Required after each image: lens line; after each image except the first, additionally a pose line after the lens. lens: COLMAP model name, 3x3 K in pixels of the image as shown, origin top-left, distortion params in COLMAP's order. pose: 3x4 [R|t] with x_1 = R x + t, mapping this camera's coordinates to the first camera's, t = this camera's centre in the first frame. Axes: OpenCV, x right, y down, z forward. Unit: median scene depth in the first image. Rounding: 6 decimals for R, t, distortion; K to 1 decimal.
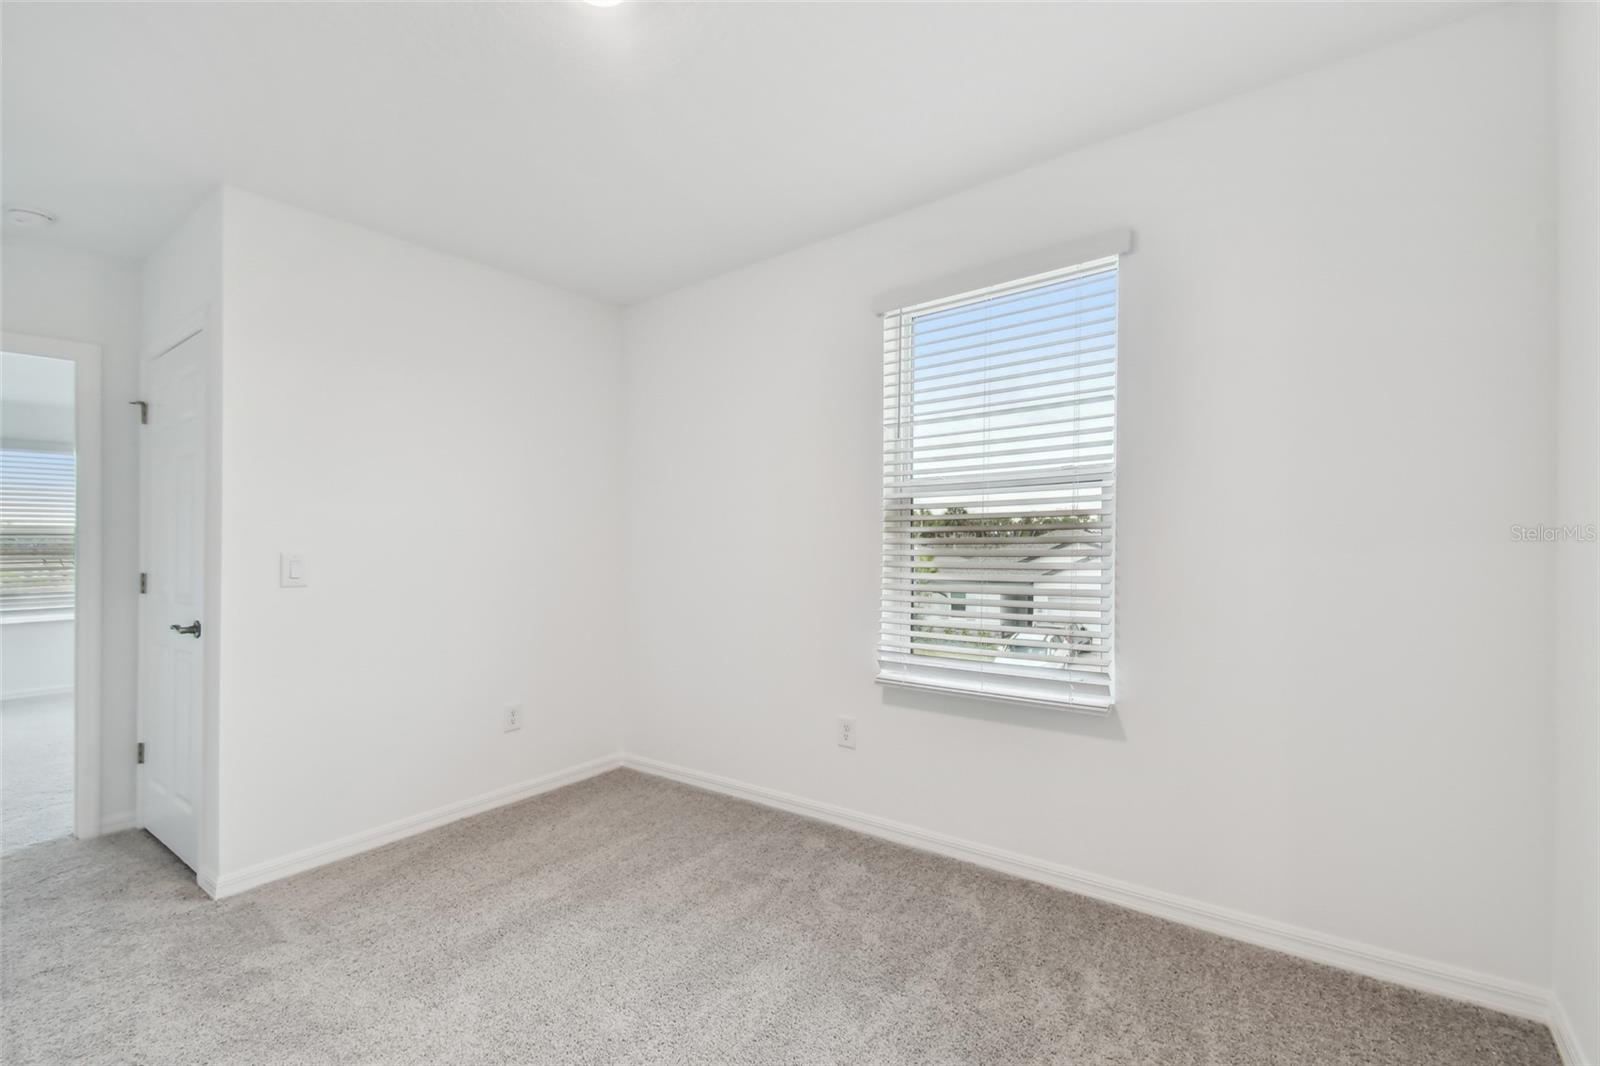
lens RADIAL K [[699.7, 0, 792.7], [0, 699.7, 536.7], [0, 0, 1]] dist [0.048214, -0.022450]
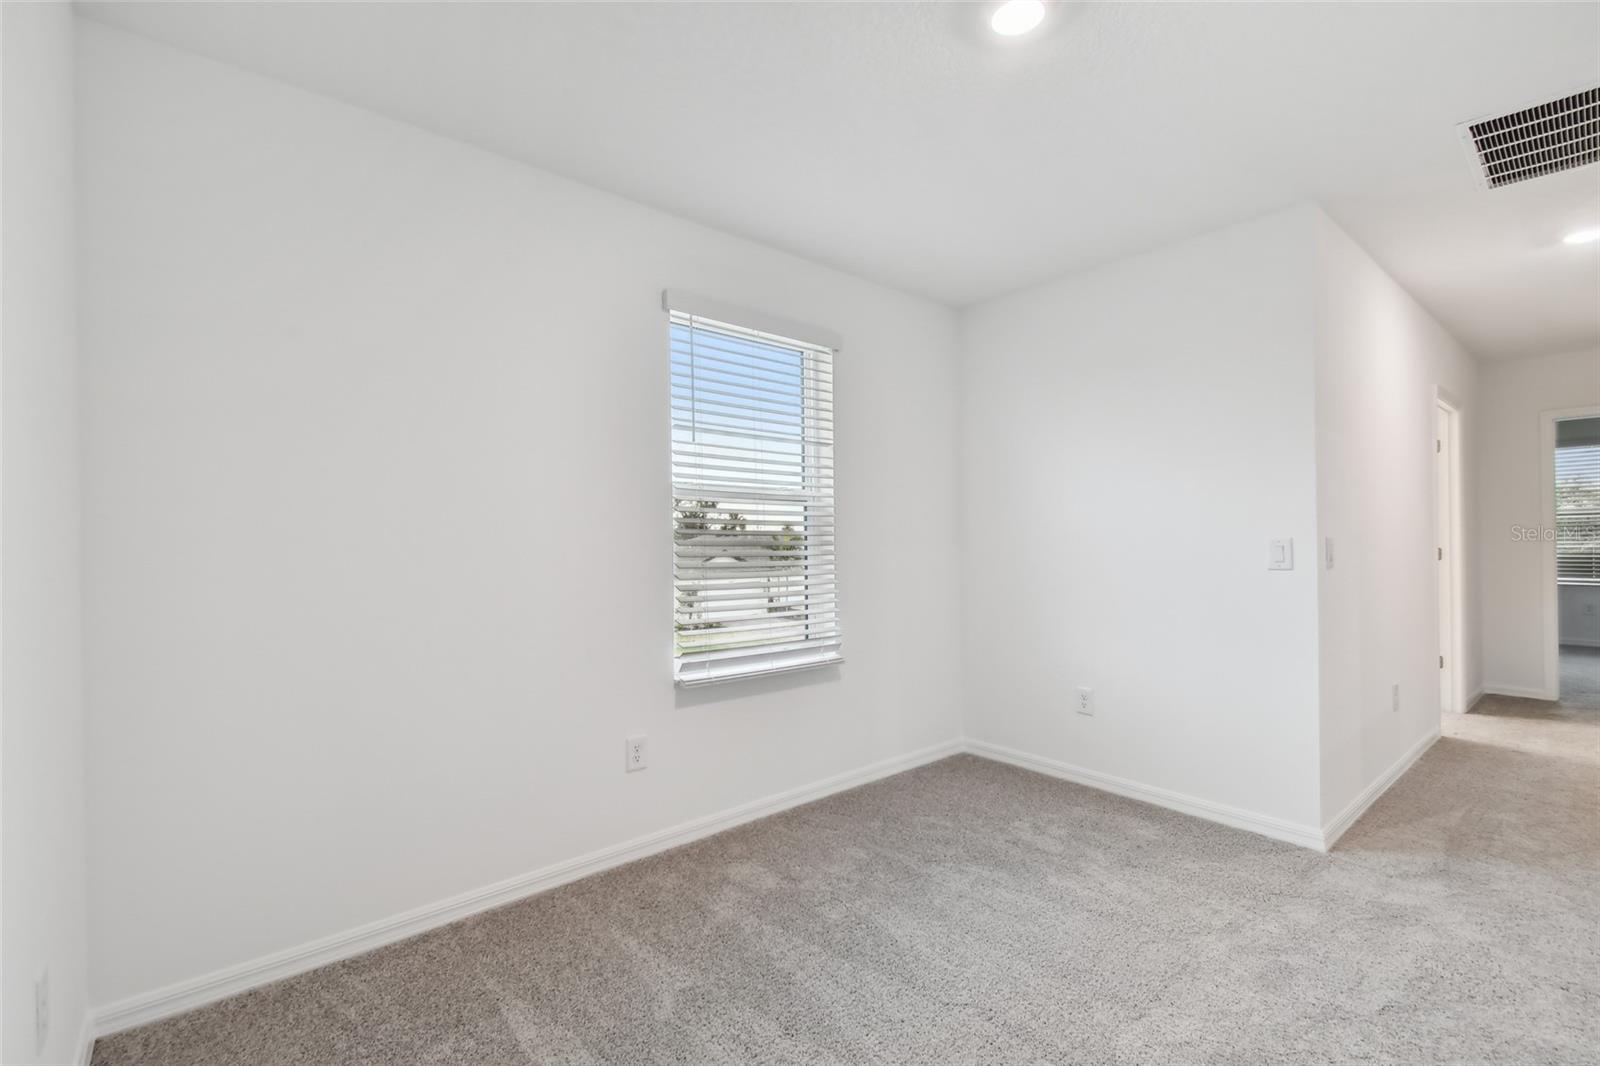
lens RADIAL K [[699.7, 0, 792.7], [0, 699.7, 536.7], [0, 0, 1]] dist [0.048214, -0.022450]
pose [[0.200015, 0.023501, 0.979511, -0.866069], [-0.014654, 0.999672, -0.020992, 0.018328], [-0.979683, -0.010155, 0.200294, 0.698110]]
